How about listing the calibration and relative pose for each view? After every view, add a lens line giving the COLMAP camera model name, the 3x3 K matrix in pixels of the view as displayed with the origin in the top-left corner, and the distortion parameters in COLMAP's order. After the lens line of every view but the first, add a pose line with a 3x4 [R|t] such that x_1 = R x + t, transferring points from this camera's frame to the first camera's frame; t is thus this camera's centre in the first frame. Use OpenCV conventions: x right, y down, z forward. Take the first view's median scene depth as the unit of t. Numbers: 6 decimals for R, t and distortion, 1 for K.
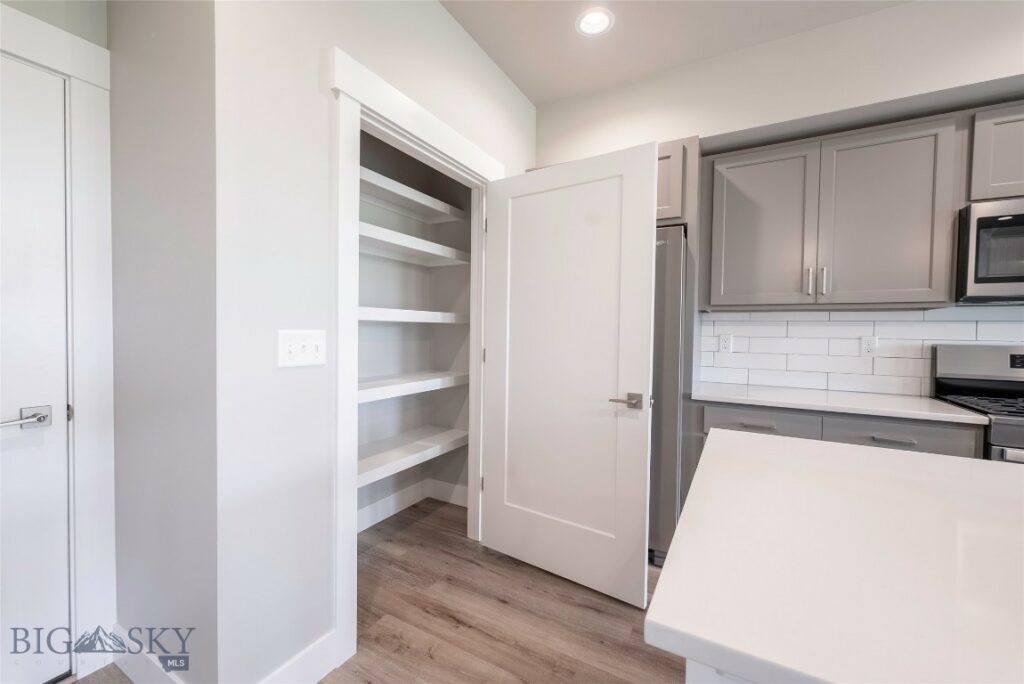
lens RADIAL K [[410.5, 0, 512.6], [0, 410.5, 339.9], [0, 0, 1]] dist [0.002930, -0.000072]
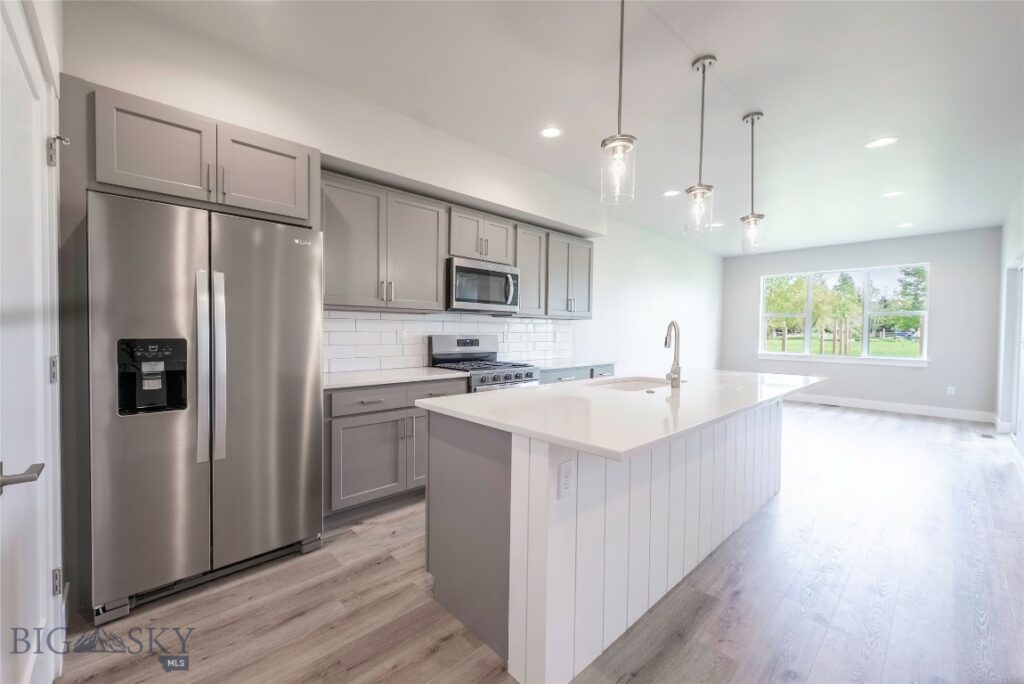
lens RADIAL K [[410.5, 0, 508.3], [0, 410.5, 339.2], [0, 0, 1]] dist [0.002930, -0.000072]
pose [[0.301725, -0.030965, 0.952892, -0.497192], [0.013721, 0.999510, 0.028135, -0.015334], [-0.953296, 0.004586, 0.302002, 0.205272]]
